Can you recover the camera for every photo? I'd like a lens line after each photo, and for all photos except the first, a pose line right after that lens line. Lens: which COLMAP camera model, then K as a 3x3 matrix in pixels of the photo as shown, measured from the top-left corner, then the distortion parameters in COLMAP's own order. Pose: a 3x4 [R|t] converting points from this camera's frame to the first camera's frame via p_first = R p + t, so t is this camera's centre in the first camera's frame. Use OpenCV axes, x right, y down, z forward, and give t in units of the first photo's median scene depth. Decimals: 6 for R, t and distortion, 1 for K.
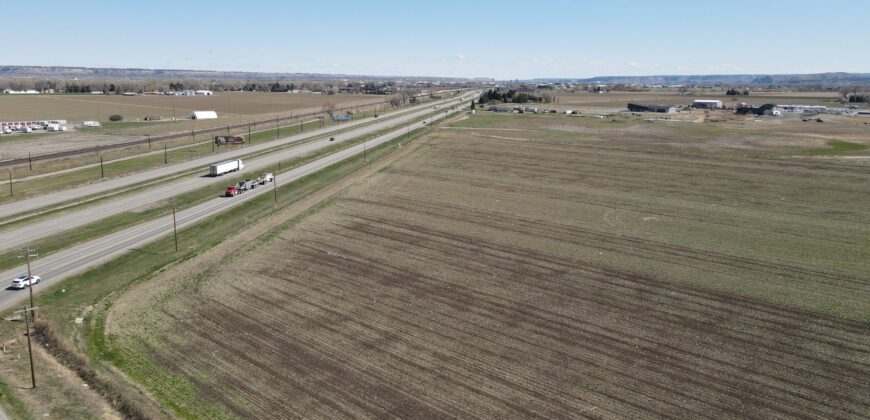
lens RADIAL K [[638.5, 0, 433.4], [0, 638.5, 207.8], [0, 0, 1]] dist [0.011354, 0.006984]
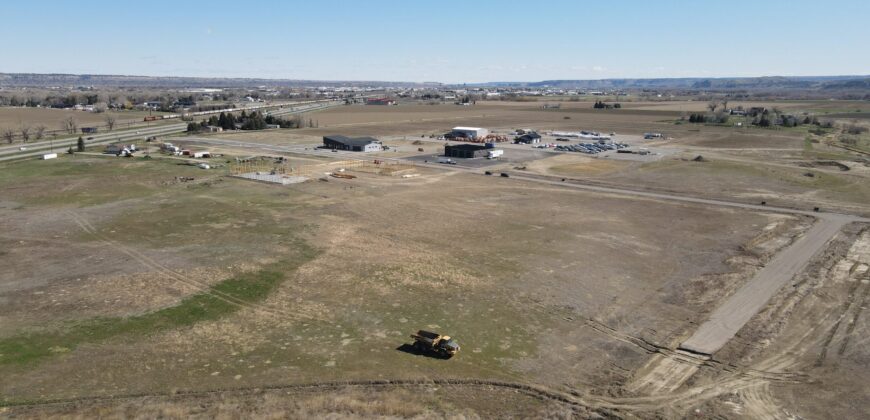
lens RADIAL K [[638.5, 0, 439.3], [0, 638.5, 210.6], [0, 0, 1]] dist [0.011354, 0.006984]
pose [[0.998247, -0.015629, 0.057092, 0.302684], [0.015656, 0.999877, -0.000028, -0.060674], [-0.057085, 0.000922, 0.998369, 0.211676]]
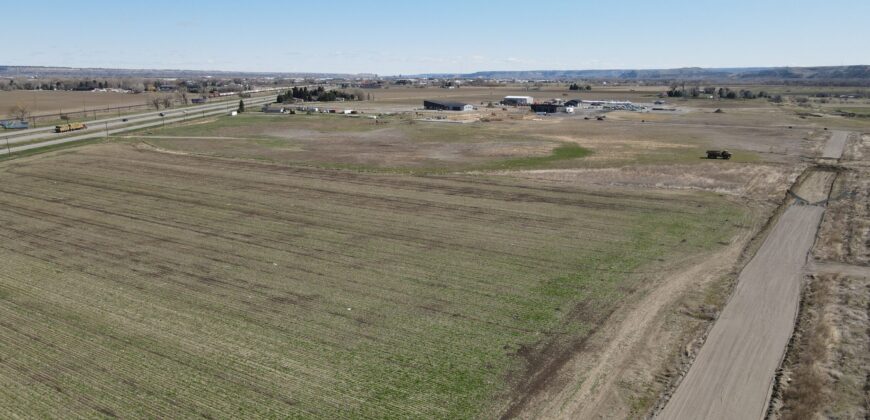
lens RADIAL K [[638.5, 0, 434.8], [0, 638.5, 212.6], [0, 0, 1]] dist [0.011354, 0.006984]
pose [[0.985994, -0.040629, 0.161757, 0.128816], [0.038491, 0.999125, 0.016332, -0.014931], [-0.162279, -0.009877, 0.986695, 0.079309]]
